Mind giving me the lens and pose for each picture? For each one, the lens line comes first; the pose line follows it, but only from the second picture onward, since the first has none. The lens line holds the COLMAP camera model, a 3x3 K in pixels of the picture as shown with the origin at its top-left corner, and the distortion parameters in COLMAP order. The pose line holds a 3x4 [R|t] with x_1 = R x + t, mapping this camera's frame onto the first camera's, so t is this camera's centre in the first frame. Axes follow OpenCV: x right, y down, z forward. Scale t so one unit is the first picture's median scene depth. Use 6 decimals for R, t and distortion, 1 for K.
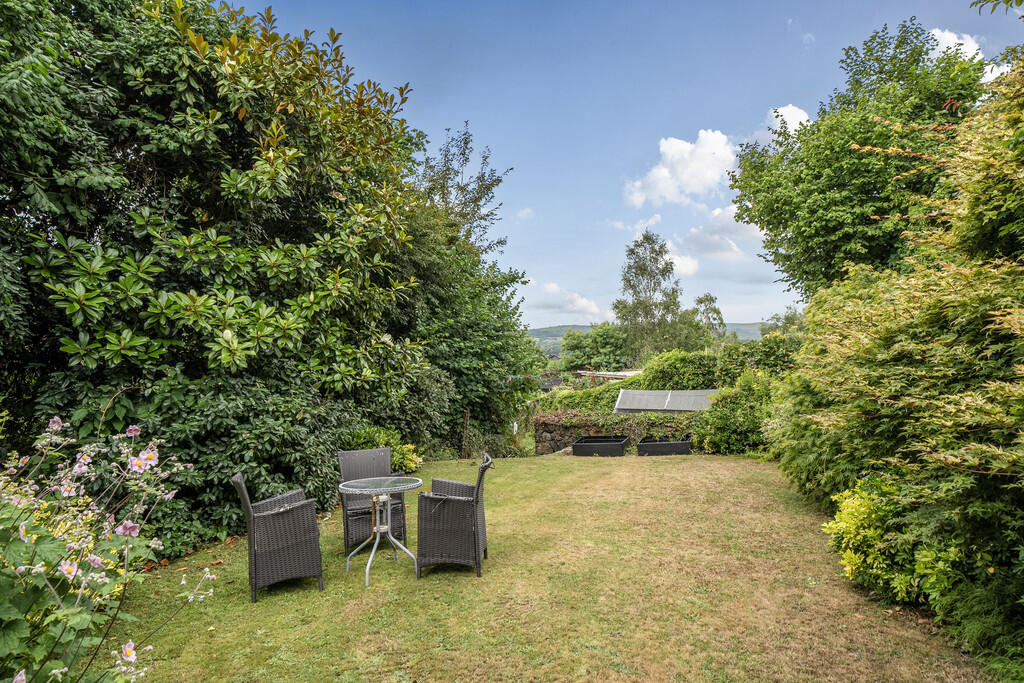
lens RADIAL K [[575.8, 0, 510.2], [0, 575.8, 346.1], [0, 0, 1]] dist [0.001621, -0.000252]
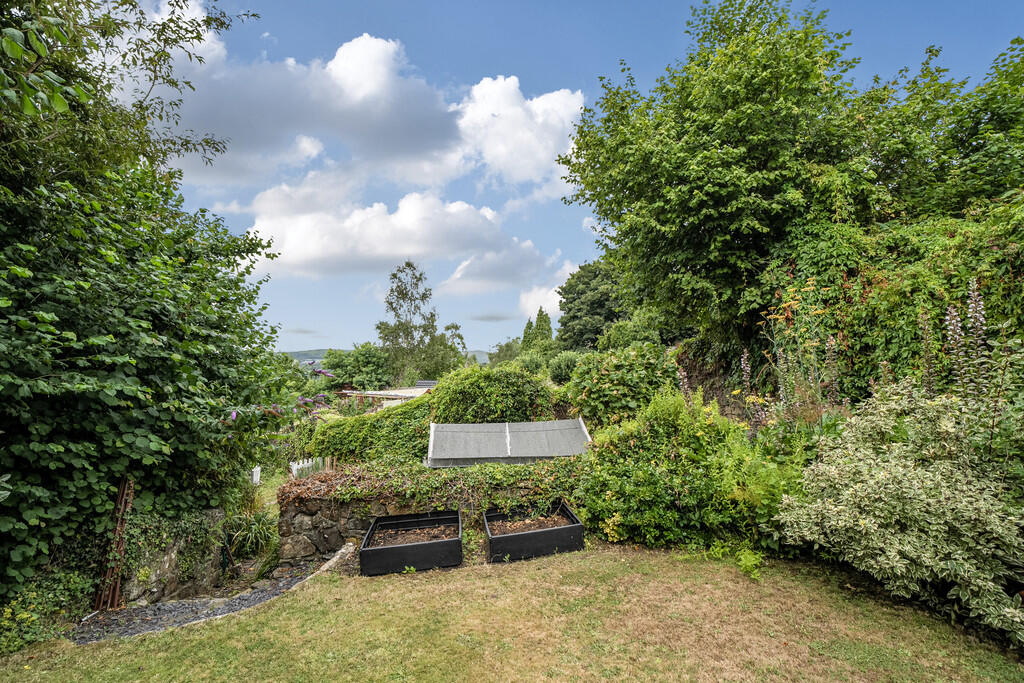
lens RADIAL K [[480.2, 0, 495.2], [0, 480.2, 345.6], [0, 0, 1]] dist [0.014319, 0.000130]
pose [[0.905263, 0.024951, 0.424118, 0.008036], [-0.005976, 0.998923, -0.046013, 0.003609], [-0.424810, 0.039119, 0.904437, 0.133870]]
